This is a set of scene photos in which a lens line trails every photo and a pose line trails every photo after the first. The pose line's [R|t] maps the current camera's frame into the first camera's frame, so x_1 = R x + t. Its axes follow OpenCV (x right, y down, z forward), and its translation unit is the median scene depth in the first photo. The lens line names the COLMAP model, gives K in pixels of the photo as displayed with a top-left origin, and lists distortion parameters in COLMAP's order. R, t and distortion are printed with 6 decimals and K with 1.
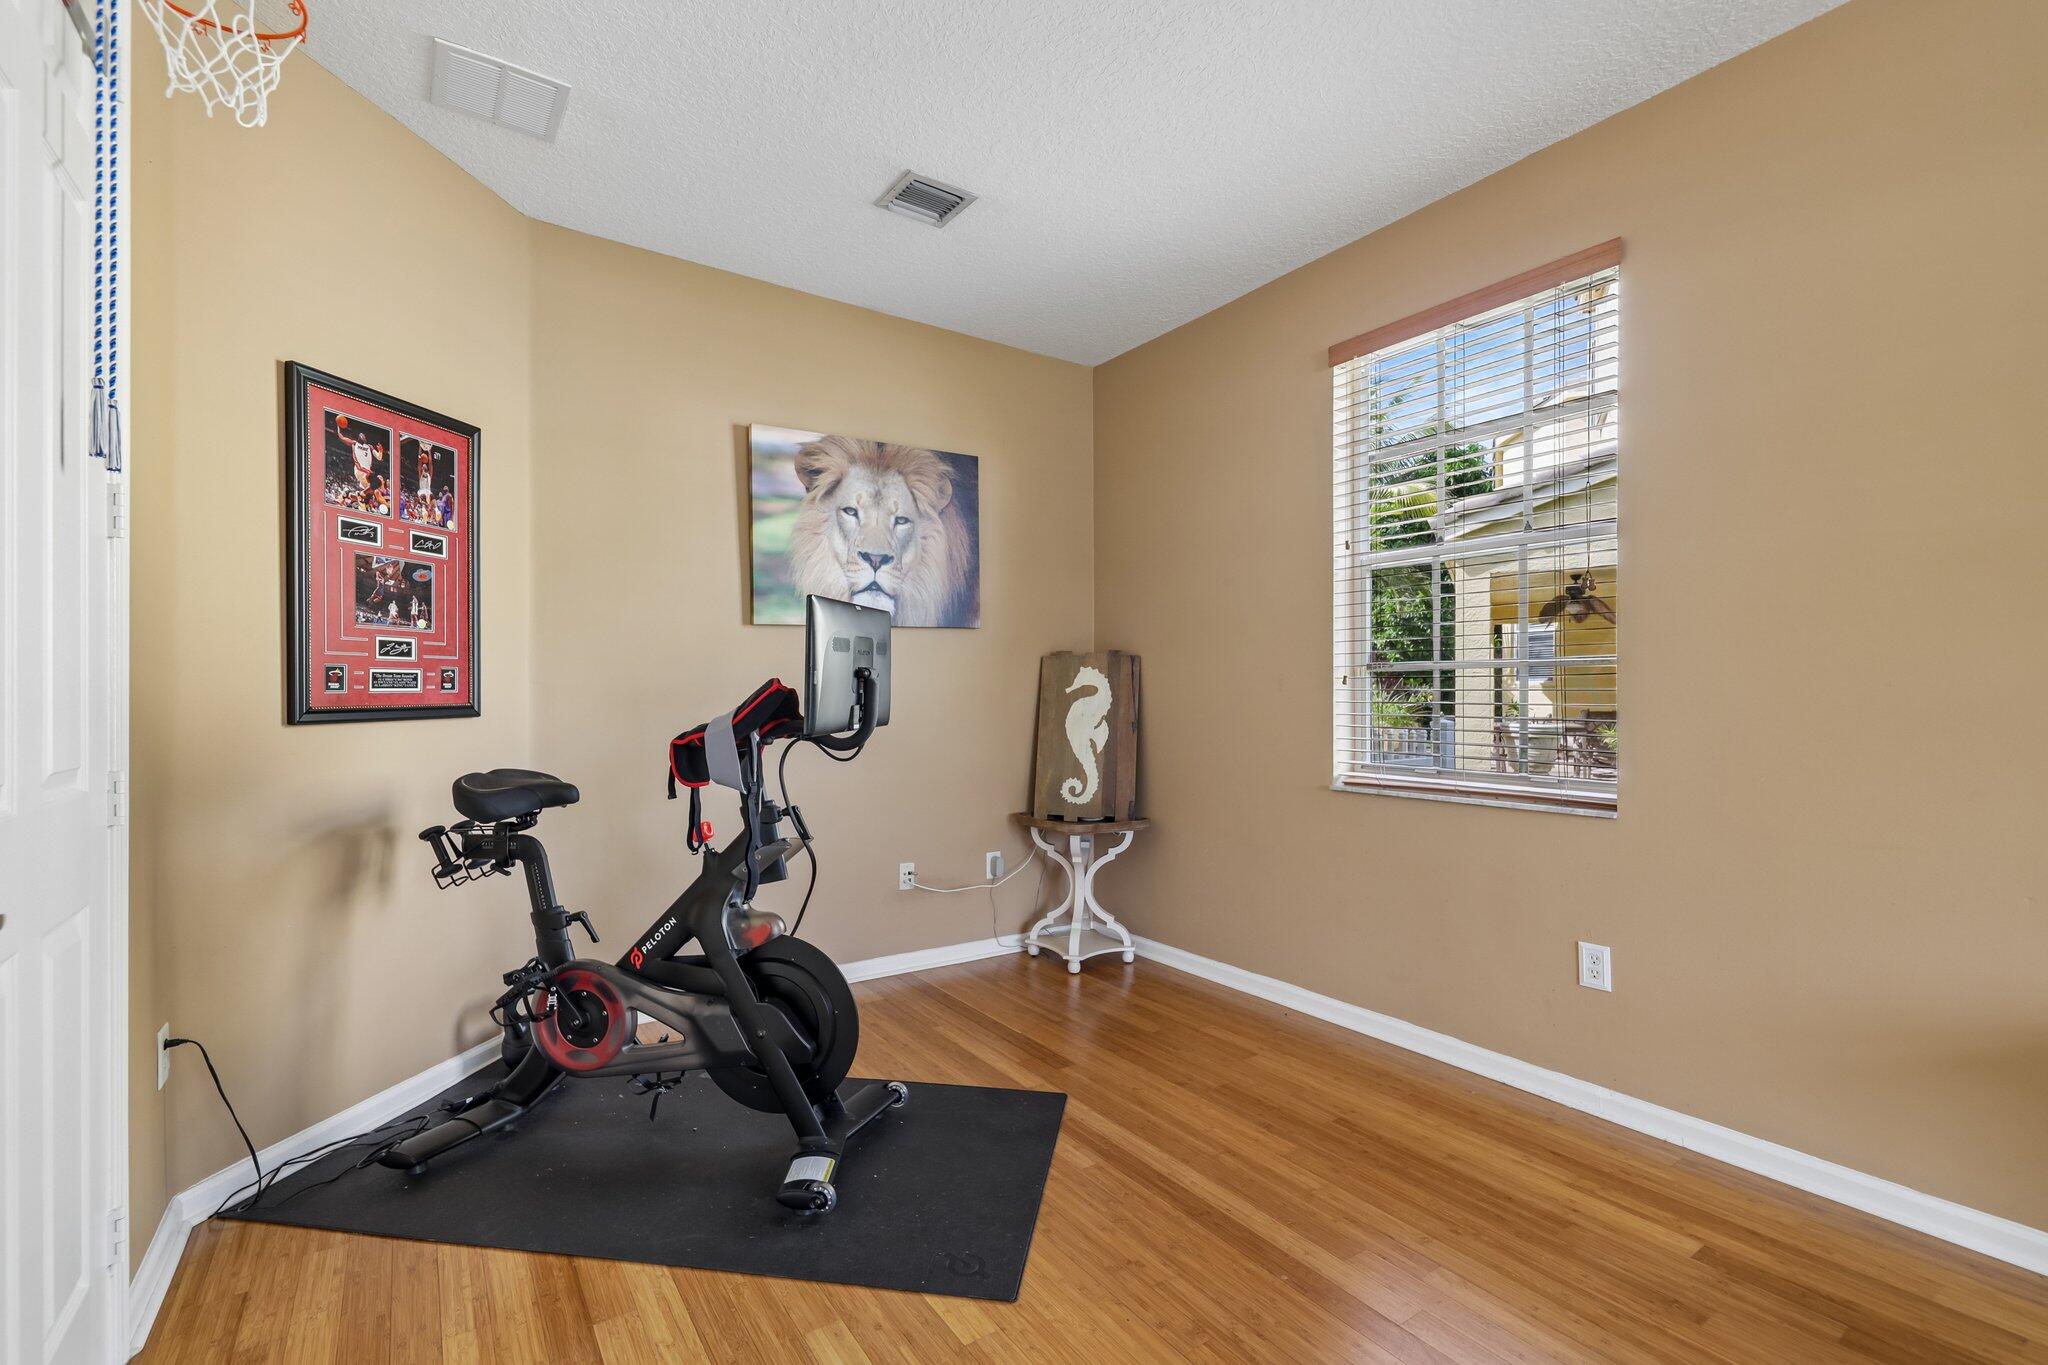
lens RADIAL K [[892.9, 0, 1021.6], [0, 892.9, 688.5], [0, 0, 1]] dist [0.000010, -0.000164]
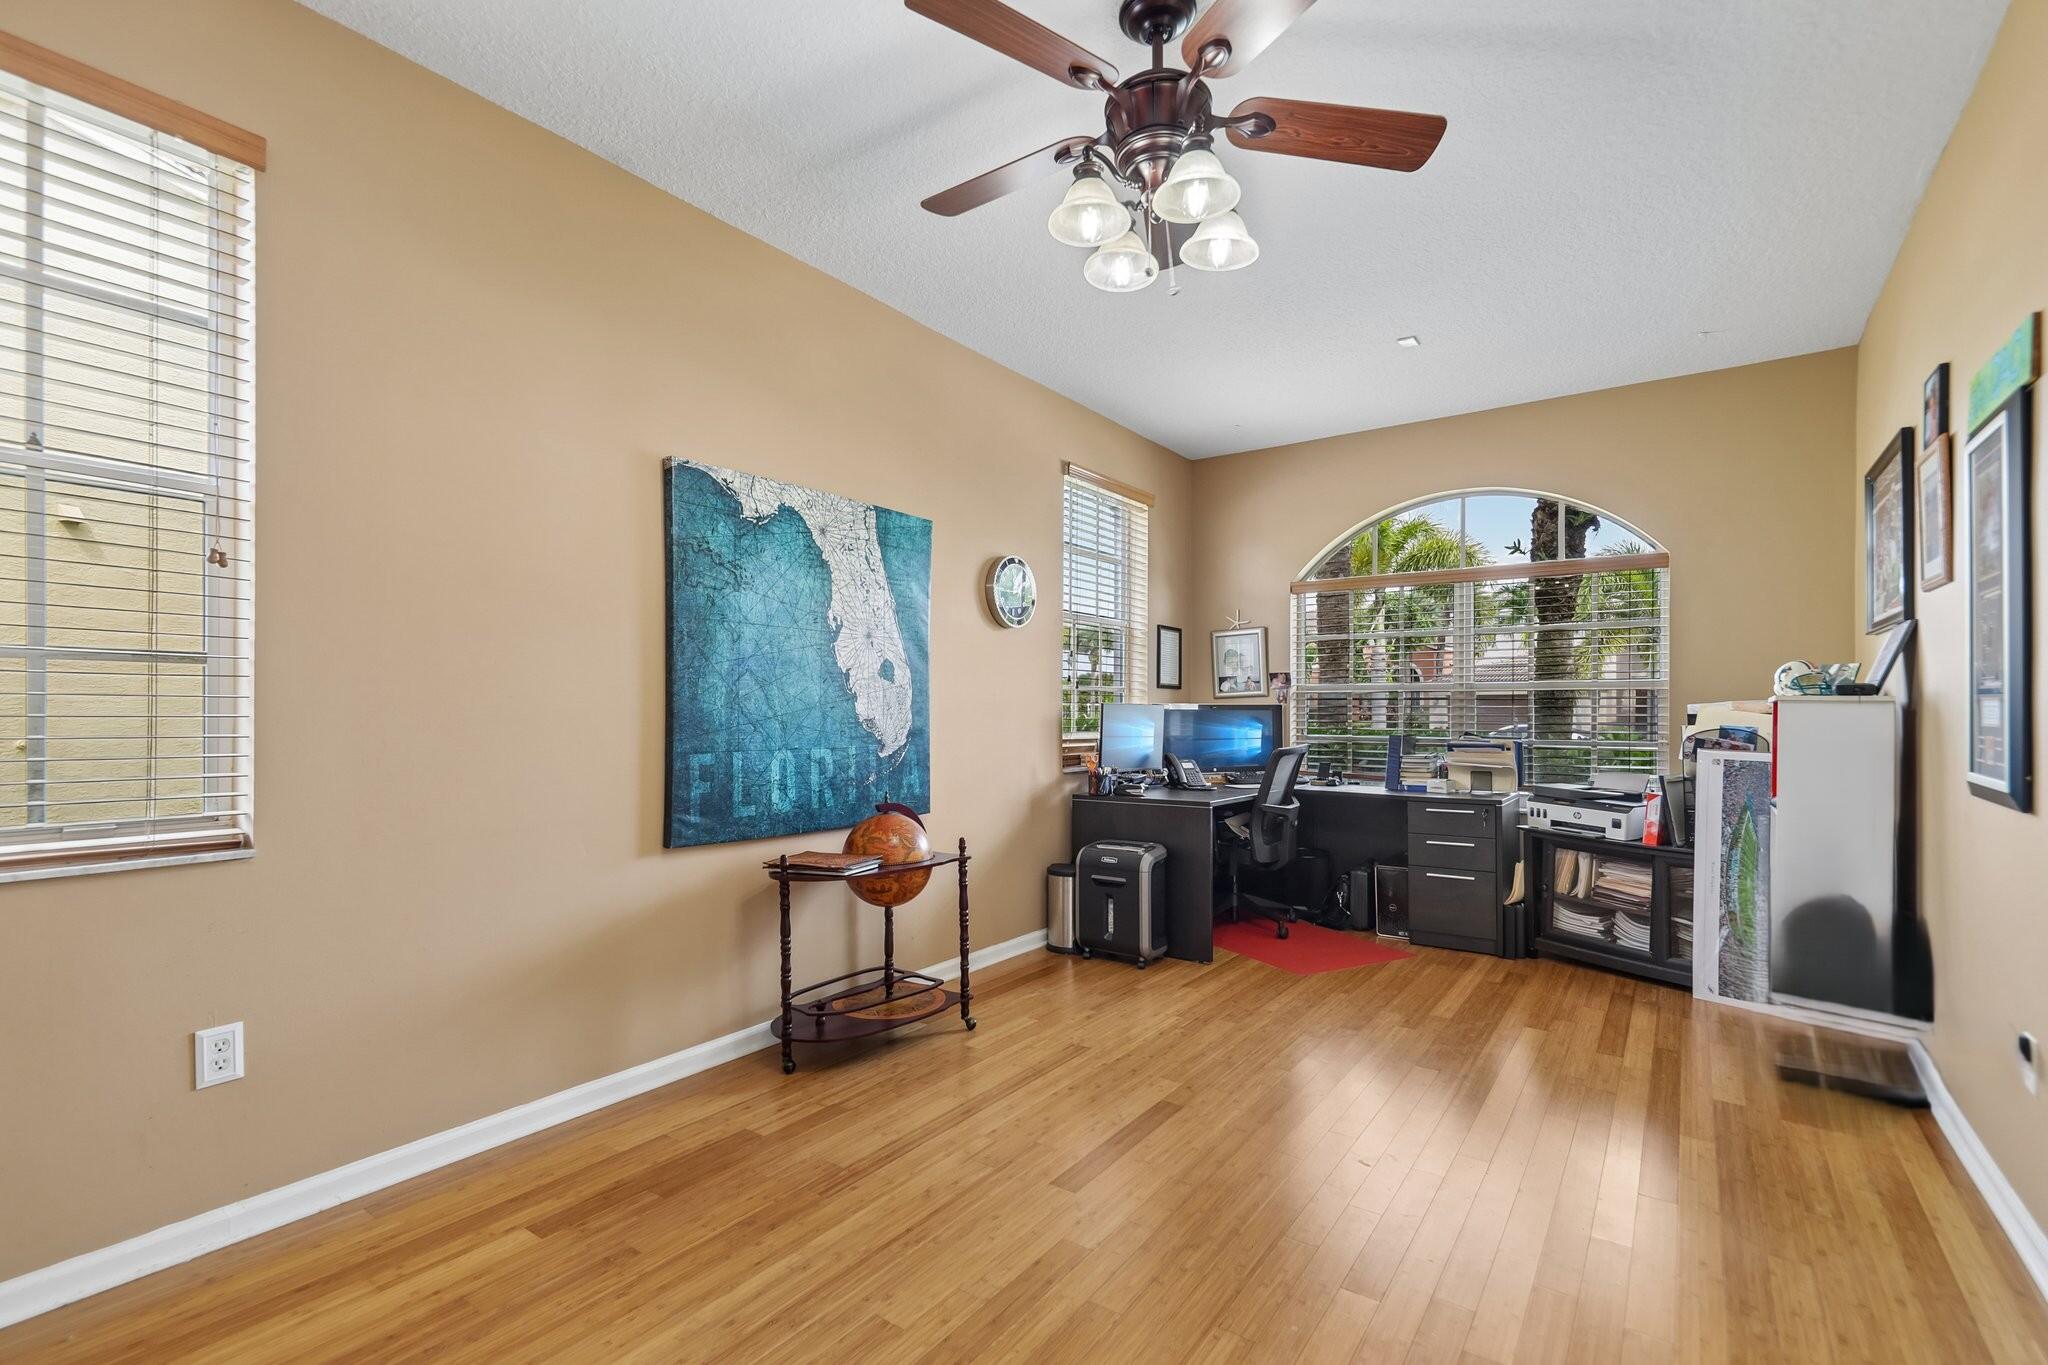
lens RADIAL K [[916.9, 0, 1020.8], [0, 916.9, 701.0], [0, 0, 1]] dist [0.004291, -0.000031]
pose [[-0.331515, 0.004619, 0.943439, -0.418835], [-0.008104, 0.999937, -0.007743, 0.008012], [-0.943415, -0.010212, -0.331457, 0.759651]]
